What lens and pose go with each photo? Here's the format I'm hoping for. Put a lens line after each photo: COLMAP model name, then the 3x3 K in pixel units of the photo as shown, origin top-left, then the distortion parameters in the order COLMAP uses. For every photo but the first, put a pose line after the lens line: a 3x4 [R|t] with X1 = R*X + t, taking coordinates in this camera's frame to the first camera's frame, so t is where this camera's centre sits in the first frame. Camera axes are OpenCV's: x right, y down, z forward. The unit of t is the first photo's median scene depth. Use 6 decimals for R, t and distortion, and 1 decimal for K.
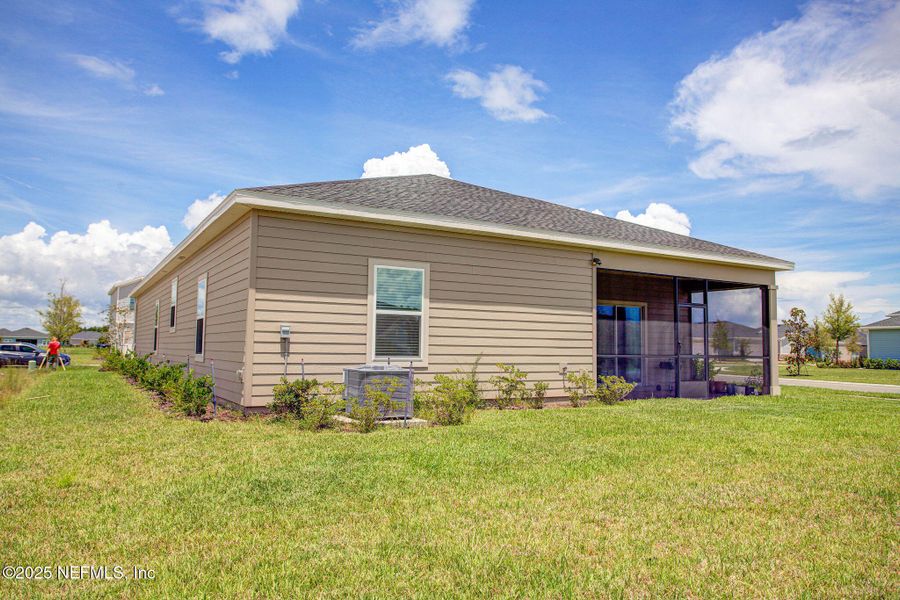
lens RADIAL K [[662.0, 0, 436.2], [0, 662.0, 297.1], [0, 0, 1]] dist [-0.000771, -0.000935]
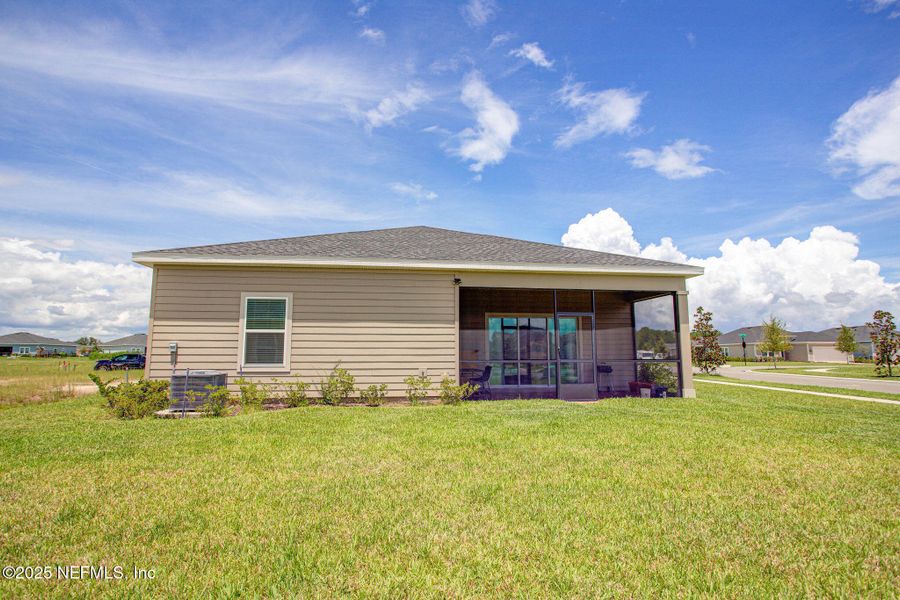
lens RADIAL K [[453.9, 0, 445.6], [0, 453.9, 299.3], [0, 0, 1]] dist [-0.031945, 0.030228]
pose [[0.920554, -0.062280, -0.385618, 0.386363], [0.044335, 0.997487, -0.055264, 0.015848], [0.388091, 0.033777, 0.921002, 0.179314]]
